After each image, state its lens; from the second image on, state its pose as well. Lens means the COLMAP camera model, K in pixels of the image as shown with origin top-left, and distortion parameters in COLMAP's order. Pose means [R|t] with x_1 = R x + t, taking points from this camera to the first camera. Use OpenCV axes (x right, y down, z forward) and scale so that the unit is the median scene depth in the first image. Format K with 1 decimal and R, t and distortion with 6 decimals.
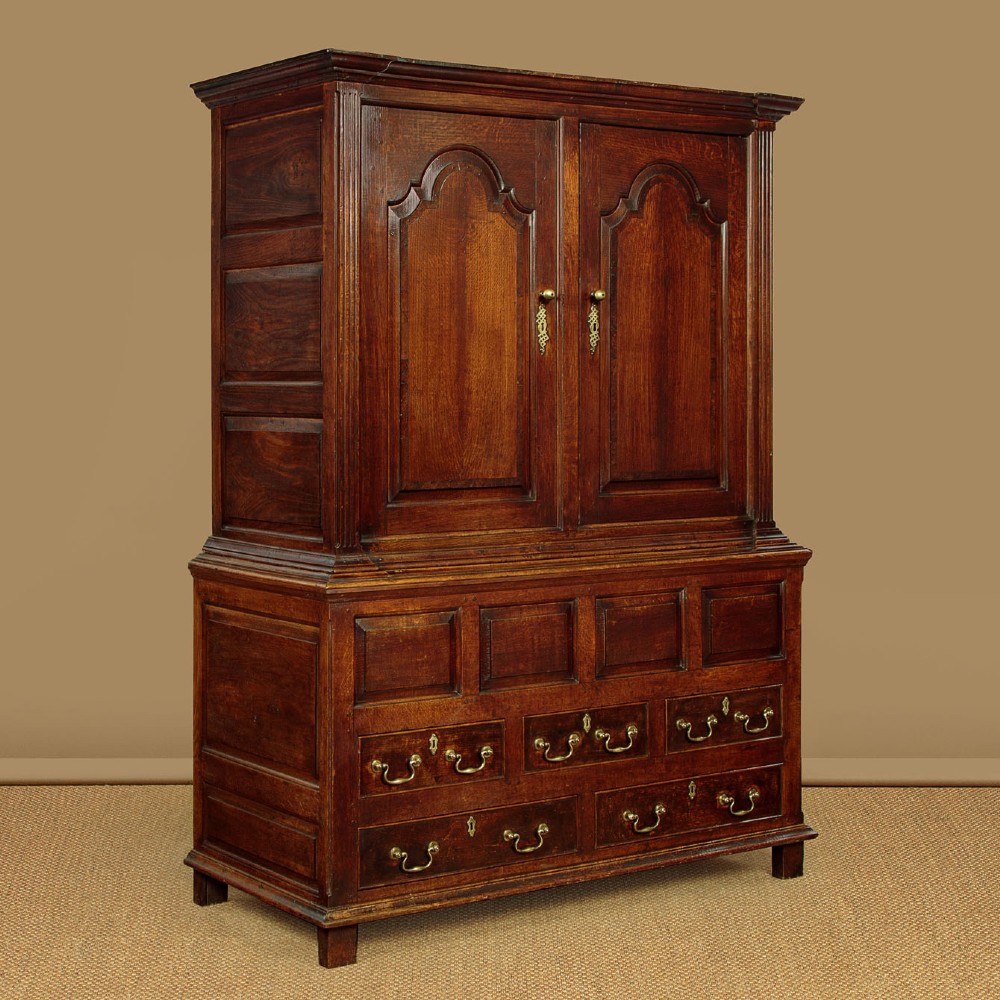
lens RADIAL K [[1993.9, 0, 443.8], [0, 1993.9, 501.0], [0, 0, 1]] dist [-0.014849, 0.022717]
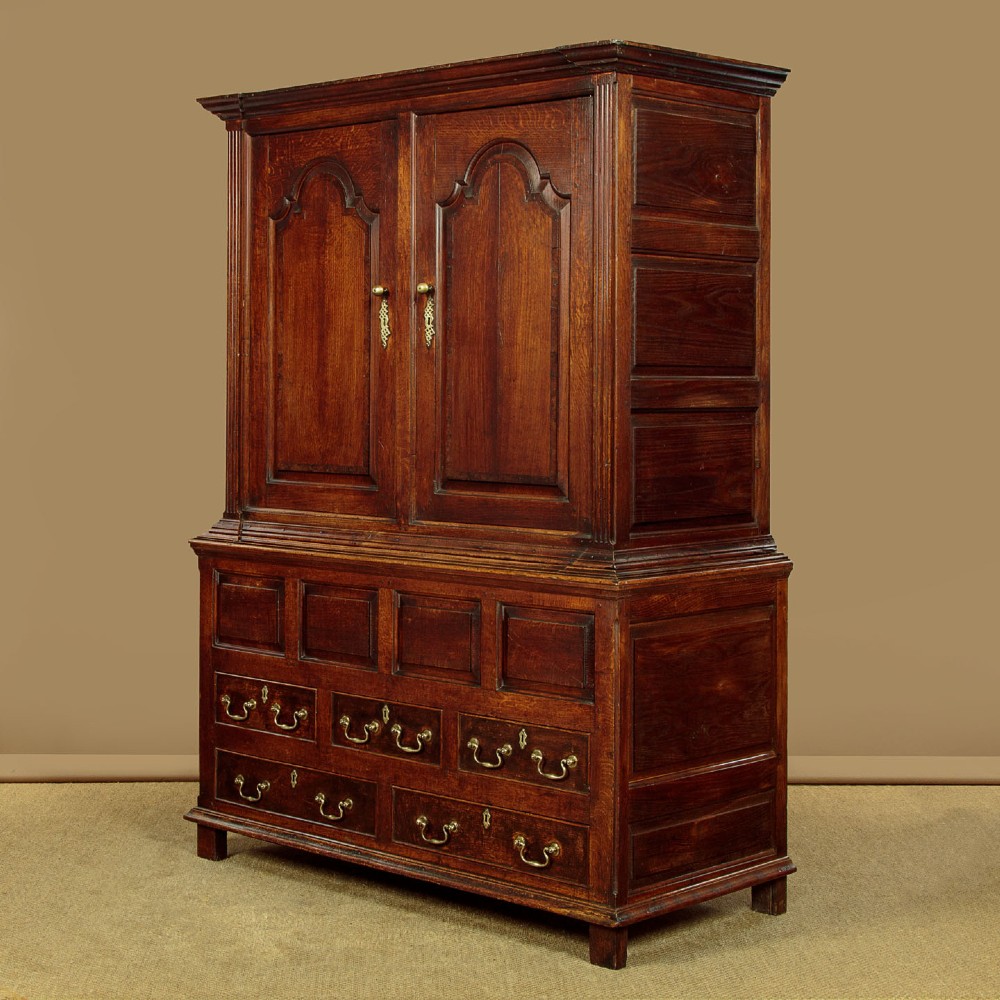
lens RADIAL K [[1993.9, 0, 443.8], [0, 1993.9, 501.0], [0, 0, 1]] dist [-0.014849, 0.022717]
pose [[0.206183, 0.069726, -0.976026, 1.086132], [-0.064442, 0.996260, 0.057558, -0.057785], [0.976389, 0.051029, 0.209905, 0.835173]]
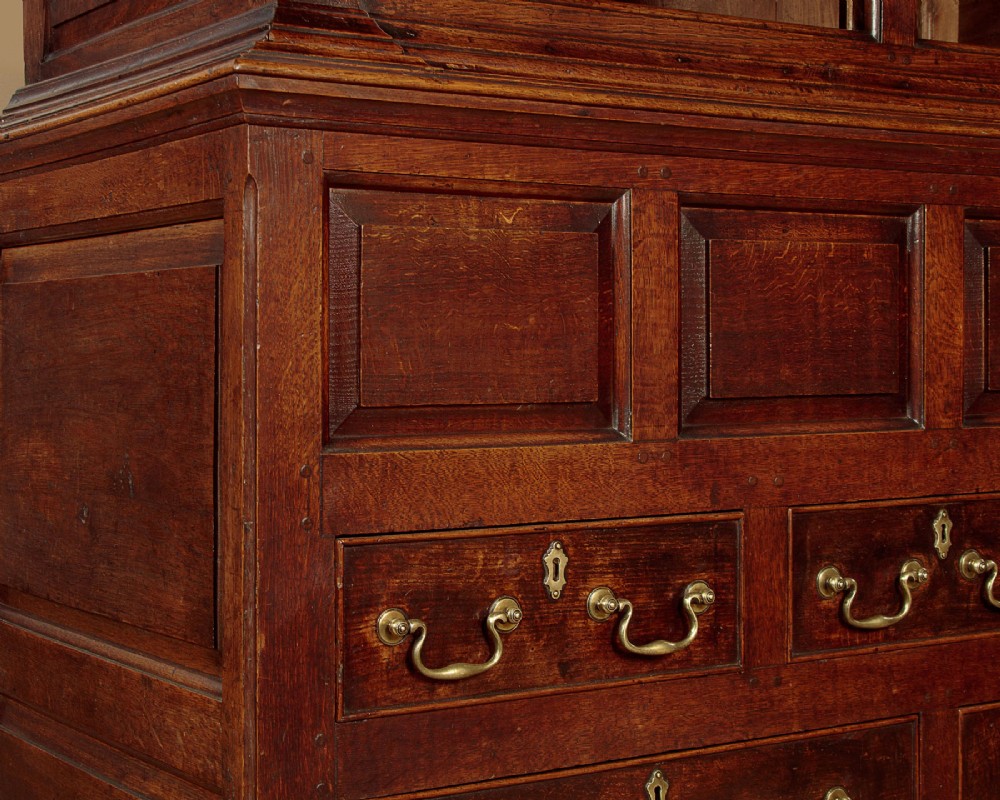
lens RADIAL K [[1946.4, 0, 538.7], [0, 1946.4, 537.2], [0, 0, 1]] dist [-0.019455, 0.071459]
pose [[0.999994, -0.003374, 0.000483, -0.008059], [0.003355, 0.999378, 0.035119, 0.101224], [-0.000601, -0.035117, 0.999383, 0.634987]]
